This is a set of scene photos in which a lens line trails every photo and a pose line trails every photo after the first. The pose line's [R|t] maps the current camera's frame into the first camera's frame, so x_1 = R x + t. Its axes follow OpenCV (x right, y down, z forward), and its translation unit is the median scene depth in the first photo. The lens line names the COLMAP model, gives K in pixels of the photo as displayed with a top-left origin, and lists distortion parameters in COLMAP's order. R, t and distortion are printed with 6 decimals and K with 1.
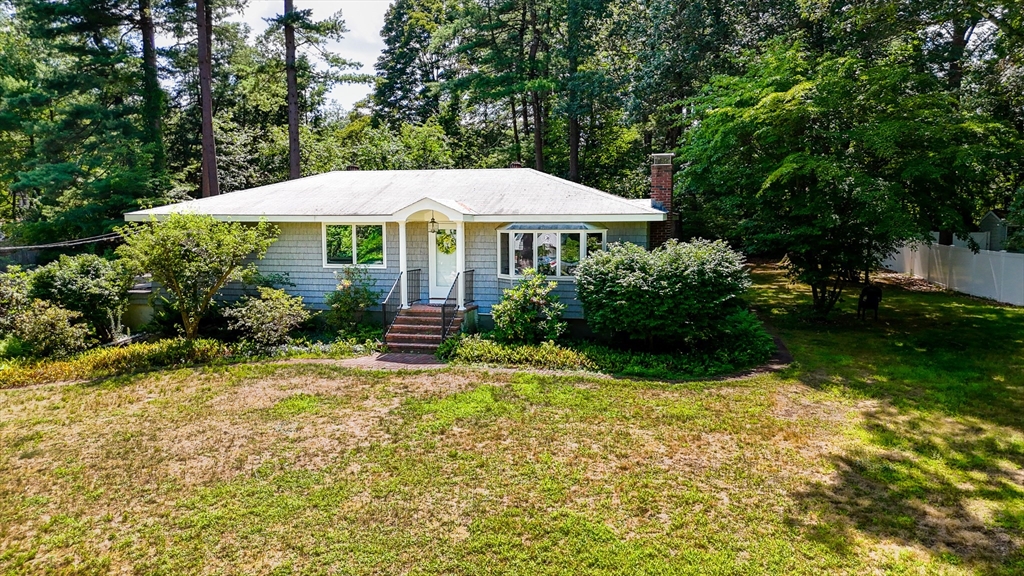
lens RADIAL K [[778.3, 0, 512.0], [0, 778.3, 288.0], [0, 0, 1]] dist [-0.002939, -0.001695]
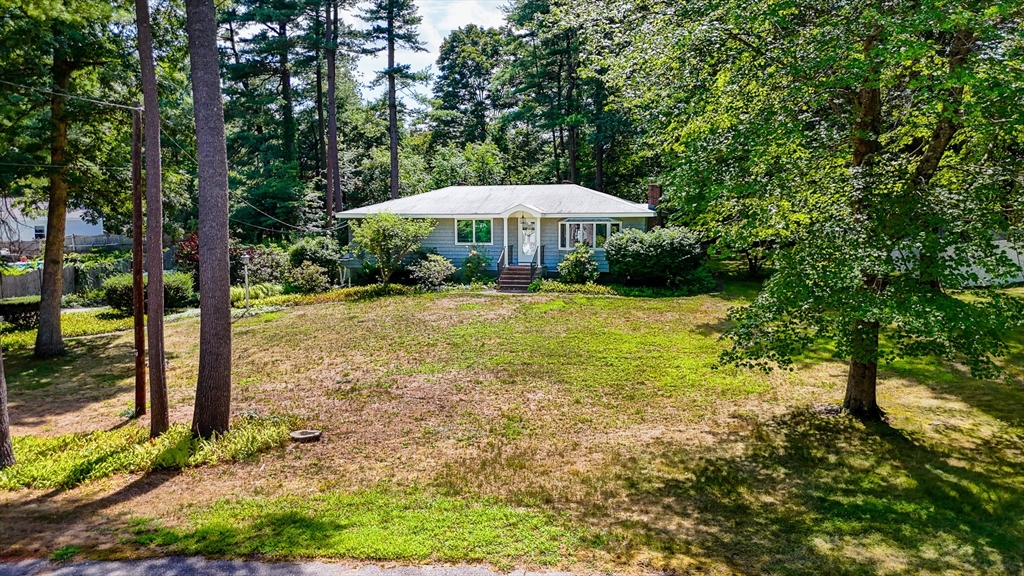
lens RADIAL K [[682.2, 0, 512.0], [0, 682.2, 288.0], [0, 0, 1]] dist [0.004413, -0.000031]
pose [[0.999077, 0.001034, -0.042935, -0.060221], [-0.000345, 0.999871, 0.016039, 0.050383], [0.042947, -0.016010, 0.998949, -0.552750]]
